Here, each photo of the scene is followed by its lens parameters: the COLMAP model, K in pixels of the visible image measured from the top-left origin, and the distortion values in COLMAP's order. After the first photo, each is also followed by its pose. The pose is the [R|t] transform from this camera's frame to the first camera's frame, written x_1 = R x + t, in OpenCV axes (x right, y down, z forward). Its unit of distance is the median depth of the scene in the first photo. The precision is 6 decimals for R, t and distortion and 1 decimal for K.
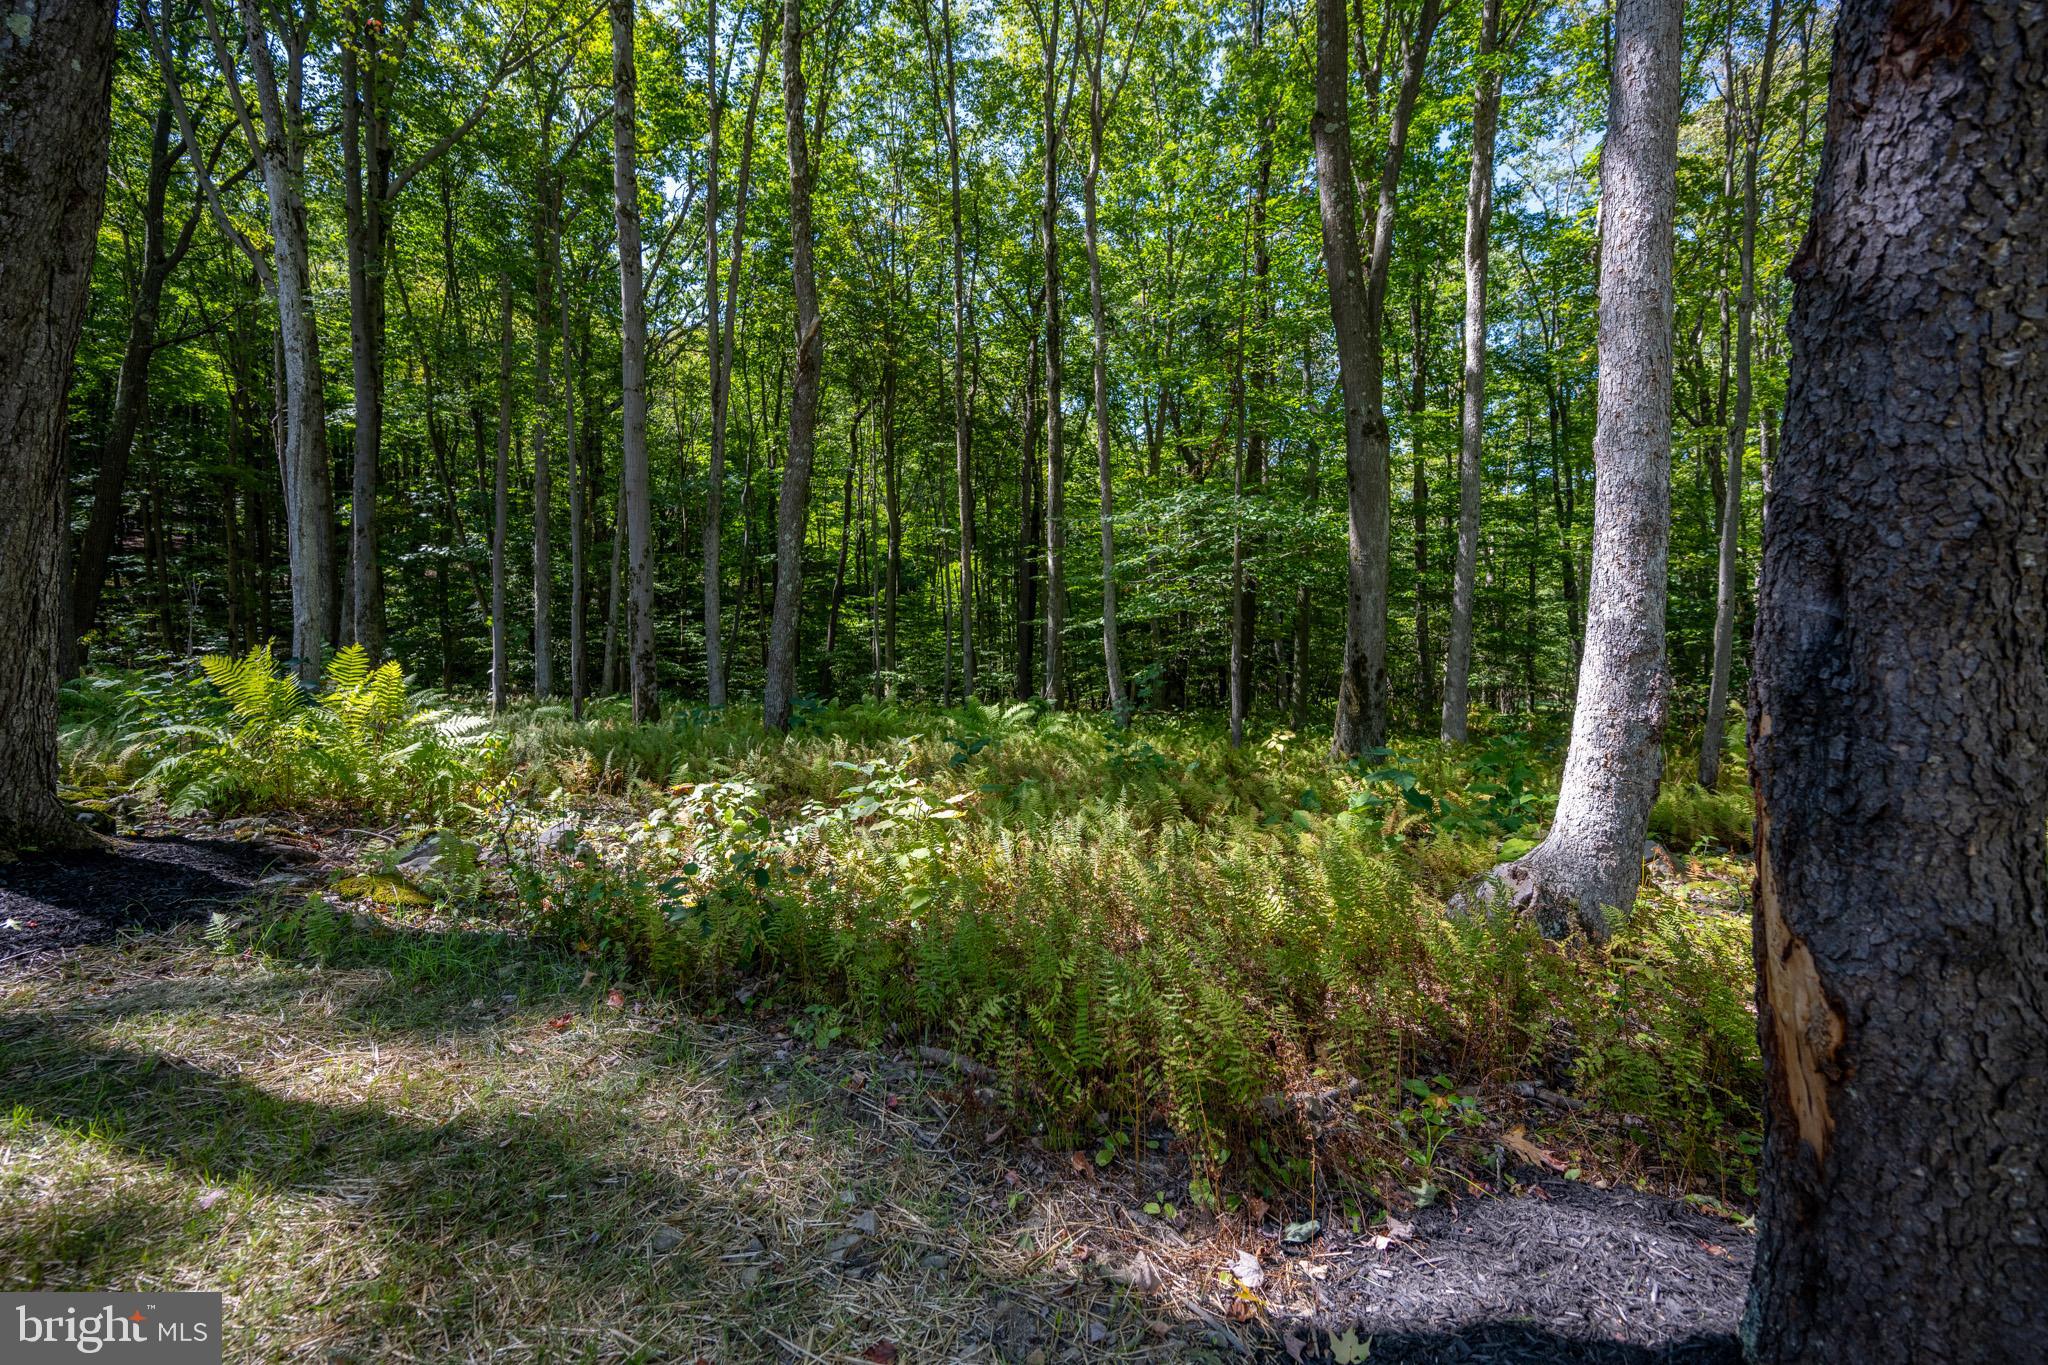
lens RADIAL K [[820.7, 0, 1026.3], [0, 820.7, 683.1], [0, 0, 1]] dist [0.001407, -0.001052]
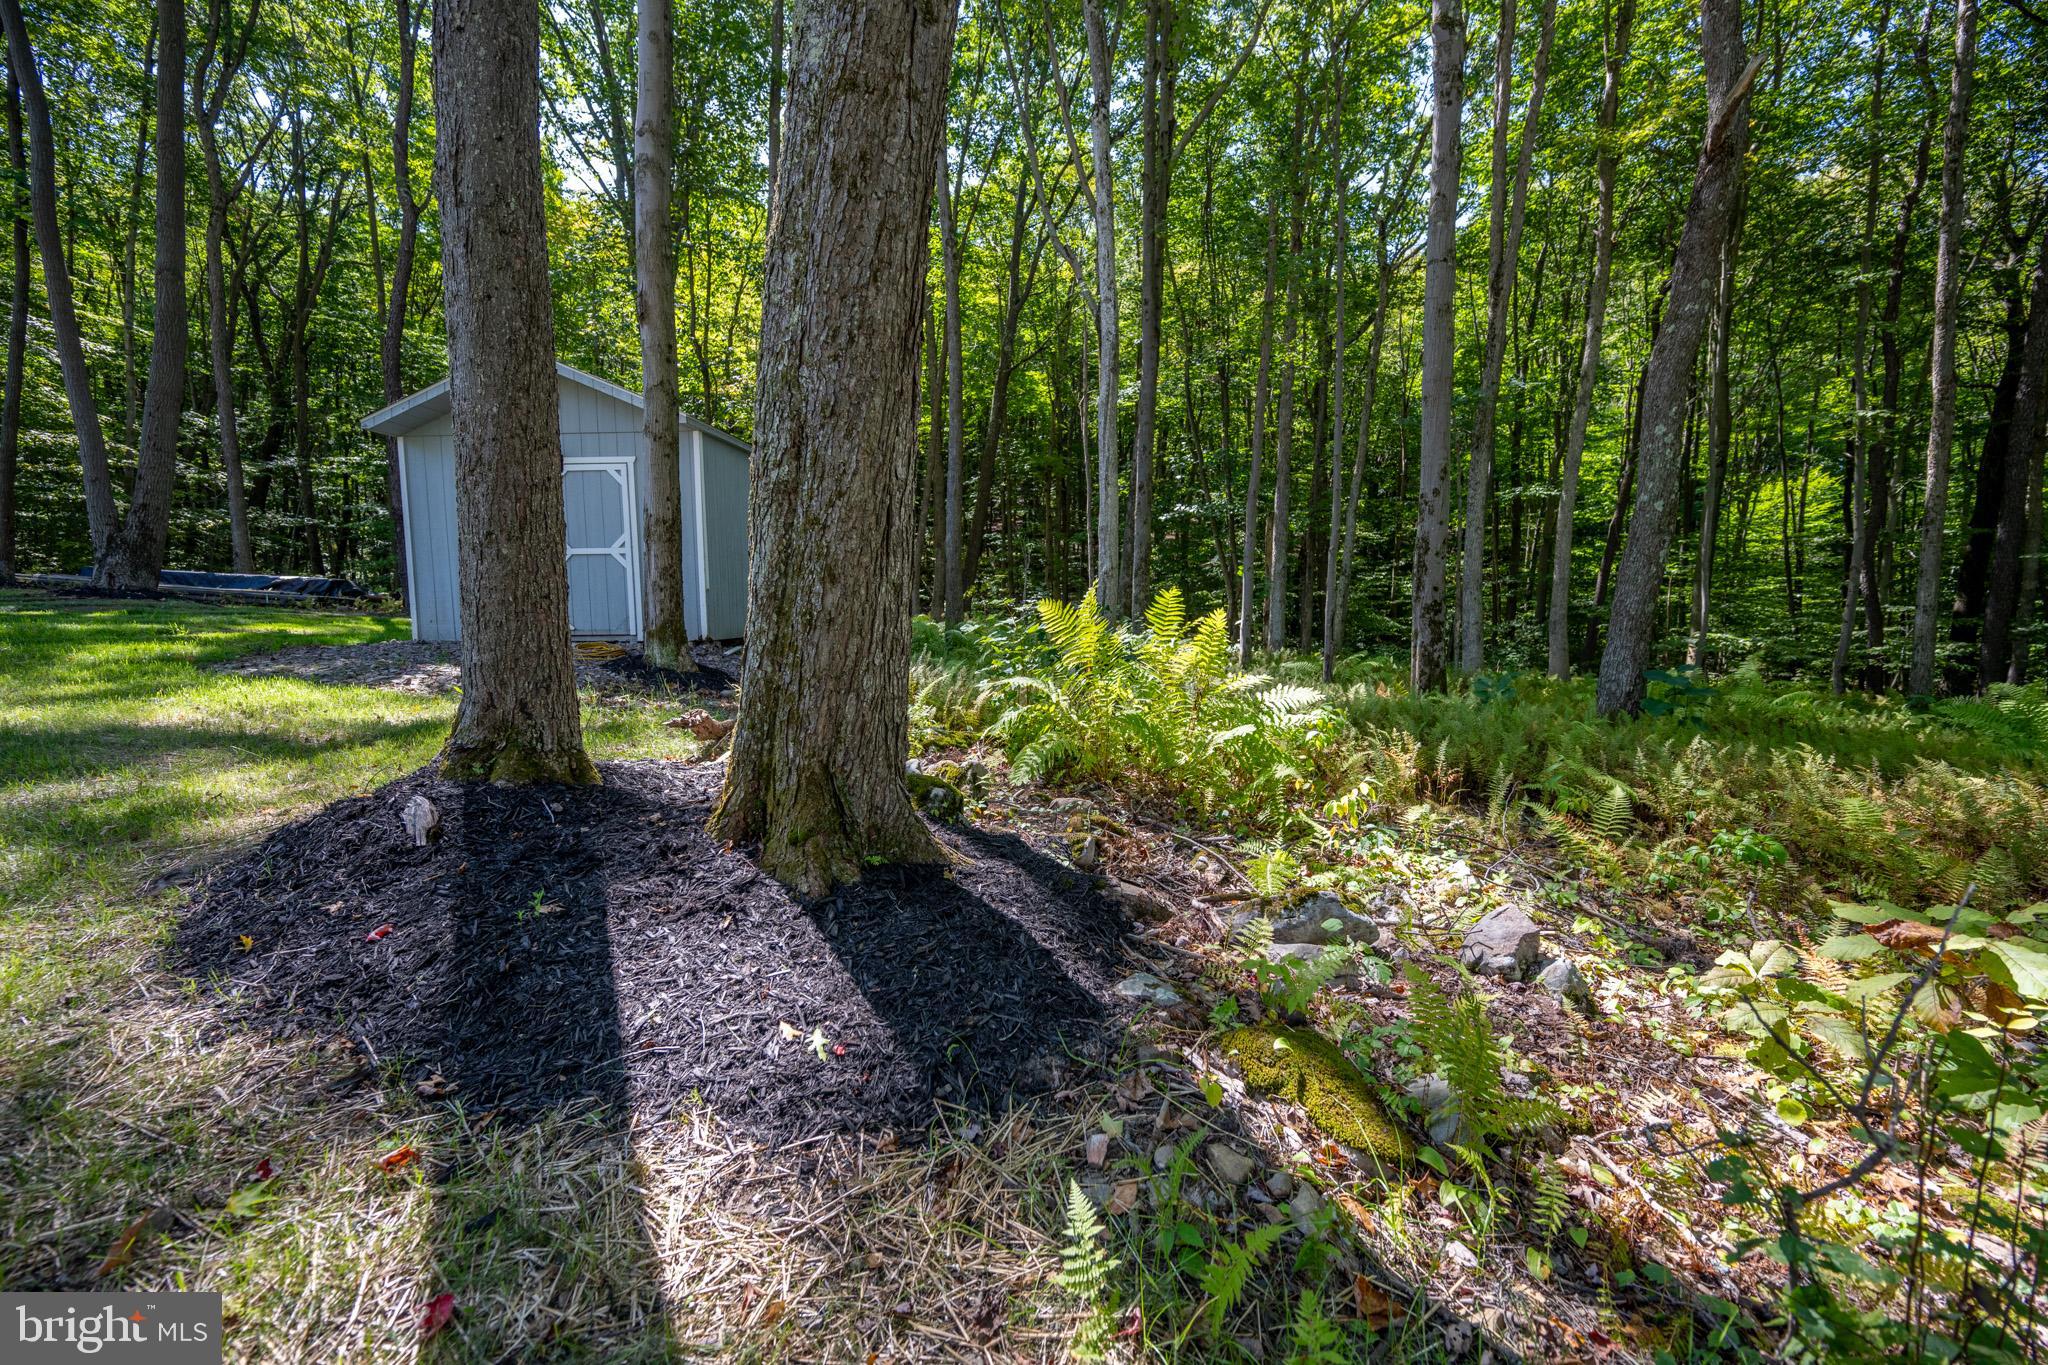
lens RADIAL K [[820.7, 0, 1023.6], [0, 820.7, 687.4], [0, 0, 1]] dist [0.001407, -0.001052]
pose [[0.702614, 0.076440, -0.707454, -0.346924], [-0.033373, 0.996659, 0.074544, -0.003985], [0.710789, -0.028766, 0.702817, 0.328758]]
